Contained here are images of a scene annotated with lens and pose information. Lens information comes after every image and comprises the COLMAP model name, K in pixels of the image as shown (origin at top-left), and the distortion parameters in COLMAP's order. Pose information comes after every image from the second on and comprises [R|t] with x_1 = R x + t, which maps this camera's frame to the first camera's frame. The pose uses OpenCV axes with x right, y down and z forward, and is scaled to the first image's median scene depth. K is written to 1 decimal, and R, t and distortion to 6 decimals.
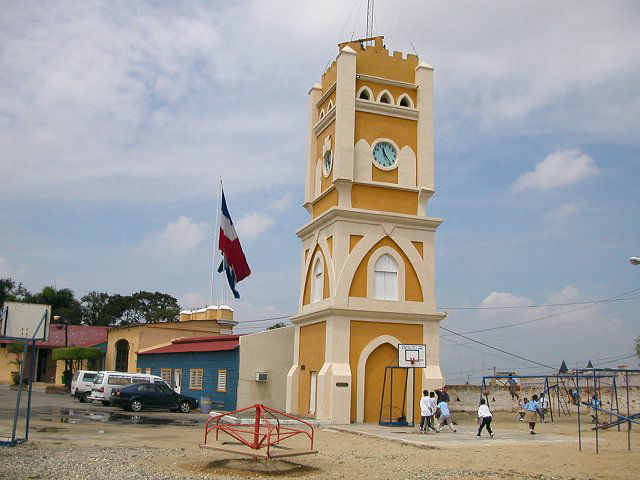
lens RADIAL K [[726.1, 0, 320.6], [0, 726.1, 214.6], [0, 0, 1]] dist [-0.167960, 0.010095]
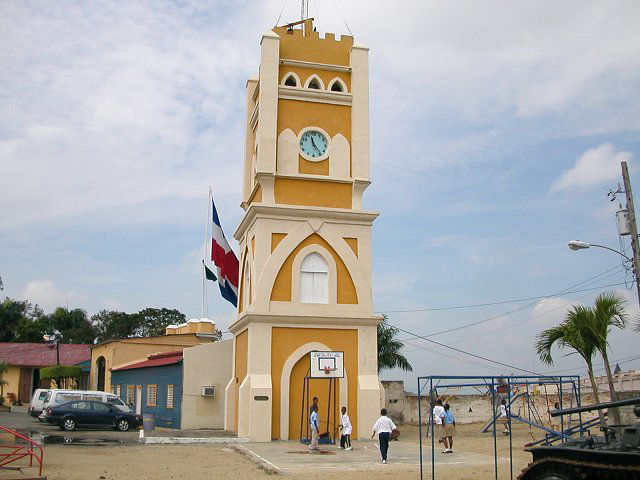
lens RADIAL K [[717.9, 0, 320.1], [0, 717.9, 217.5], [0, 0, 1]] dist [-0.150116, 0.003943]
pose [[0.995292, -0.048726, -0.083781, 0.167375], [0.047383, 0.998716, -0.017948, 0.025834], [0.084548, 0.013894, 0.996323, 0.100645]]
